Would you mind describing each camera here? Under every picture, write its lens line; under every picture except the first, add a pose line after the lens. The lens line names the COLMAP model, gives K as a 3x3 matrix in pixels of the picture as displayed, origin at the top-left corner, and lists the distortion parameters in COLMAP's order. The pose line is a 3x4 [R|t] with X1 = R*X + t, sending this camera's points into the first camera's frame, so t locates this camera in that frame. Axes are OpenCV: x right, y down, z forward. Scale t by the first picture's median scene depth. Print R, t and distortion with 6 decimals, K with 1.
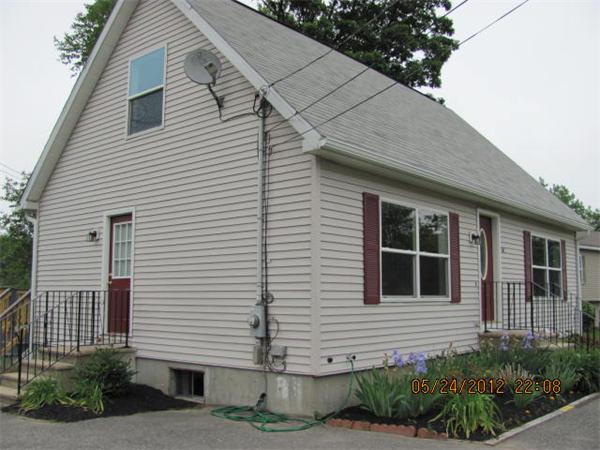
lens RADIAL K [[628.2, 0, 300.0], [0, 628.2, 225.0], [0, 0, 1]] dist [-0.216045, 0.269443]
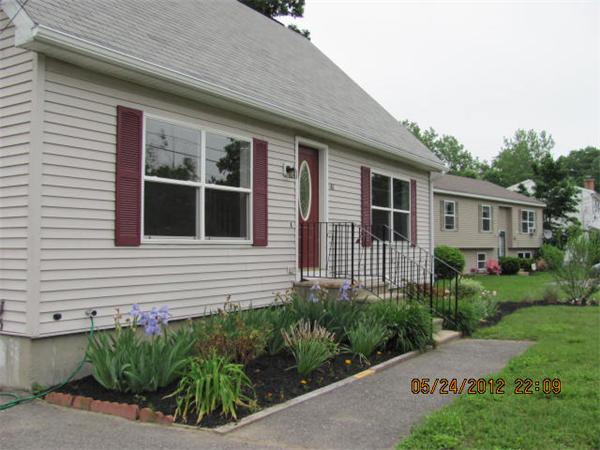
lens RADIAL K [[628.2, 0, 300.0], [0, 628.2, 225.0], [0, 0, 1]] dist [-0.216045, 0.269443]
pose [[0.986867, -0.000513, 0.161536, 0.171996], [-0.012838, 0.996583, 0.081595, 0.027308], [-0.161026, -0.082598, 0.983488, 0.157970]]
